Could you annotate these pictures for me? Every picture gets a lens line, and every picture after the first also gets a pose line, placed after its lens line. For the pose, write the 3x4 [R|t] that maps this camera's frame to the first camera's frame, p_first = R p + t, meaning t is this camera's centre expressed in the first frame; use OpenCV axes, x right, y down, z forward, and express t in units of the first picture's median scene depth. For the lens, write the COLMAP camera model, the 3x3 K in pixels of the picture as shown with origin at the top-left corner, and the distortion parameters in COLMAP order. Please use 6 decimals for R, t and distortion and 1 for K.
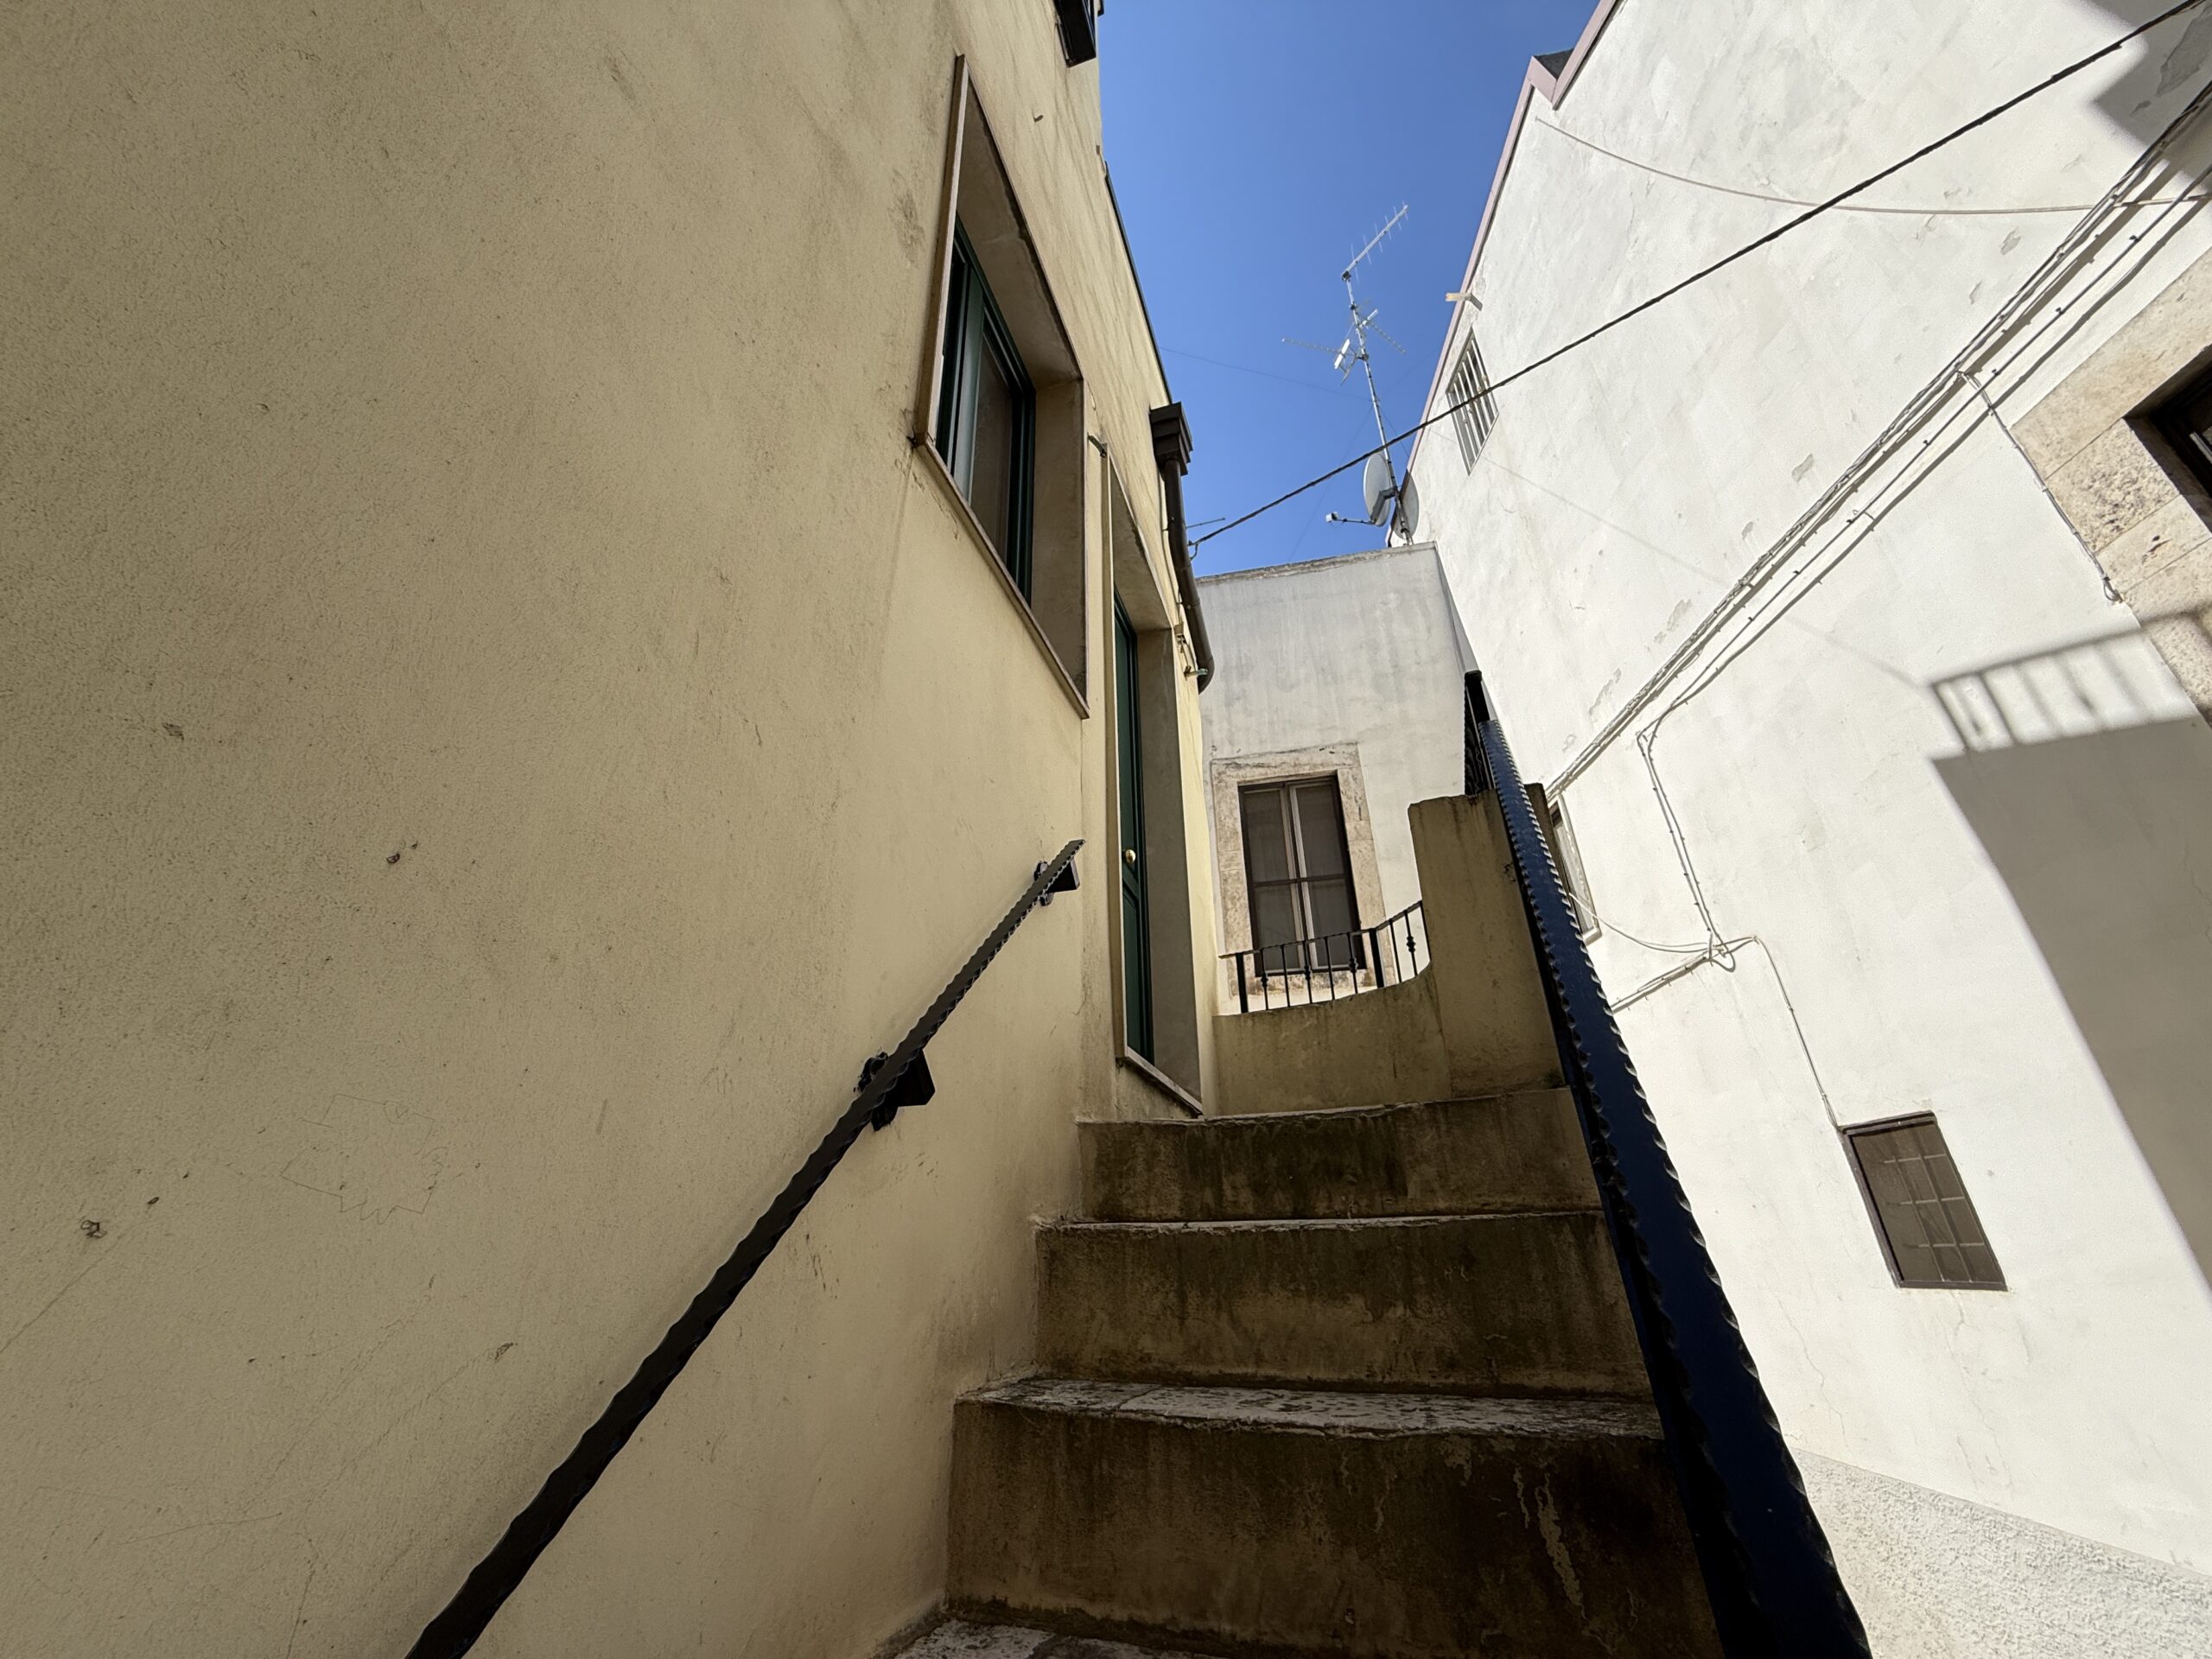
lens RADIAL K [[882.4, 0, 1100.6], [0, 882.4, 827.0], [0, 0, 1]] dist [0.000152, 0.000392]
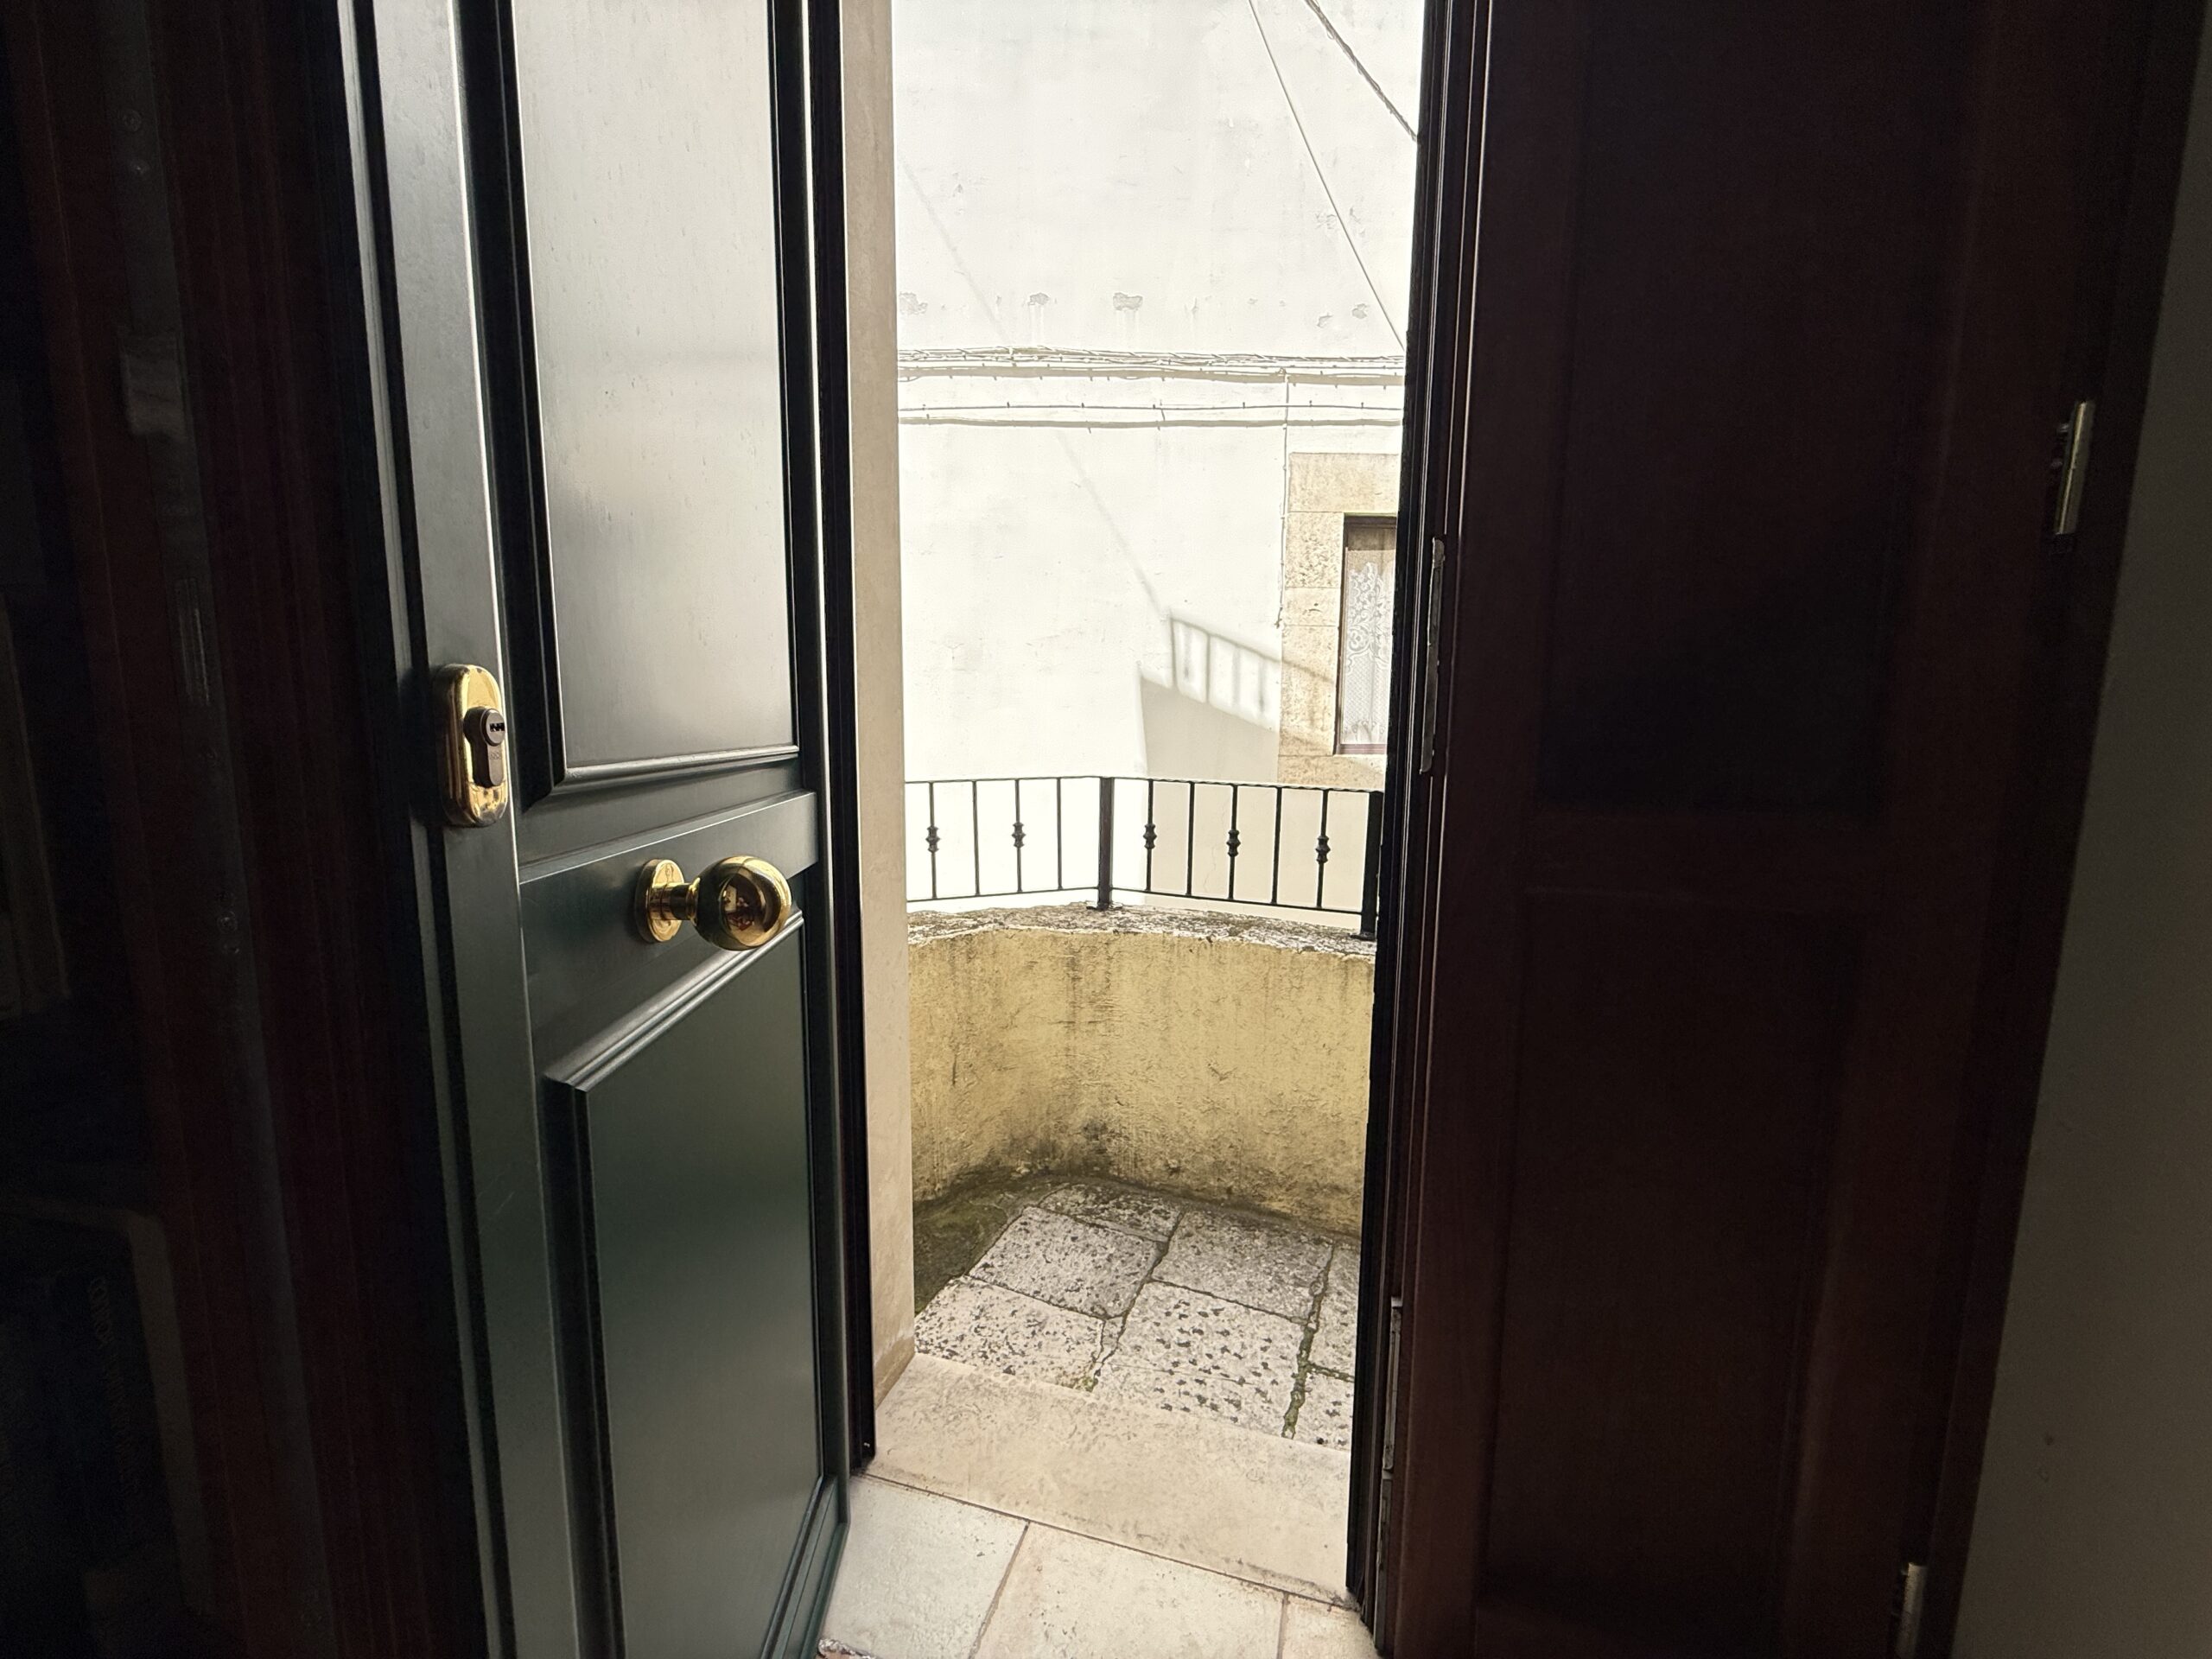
lens RADIAL K [[882.4, 0, 1100.6], [0, 882.4, 827.0], [0, 0, 1]] dist [0.000152, 0.000392]
pose [[0.036419, -0.084108, 0.995791, -0.252790], [-0.467372, 0.879327, 0.091364, 0.020451], [-0.883310, -0.468732, -0.007285, 0.998790]]
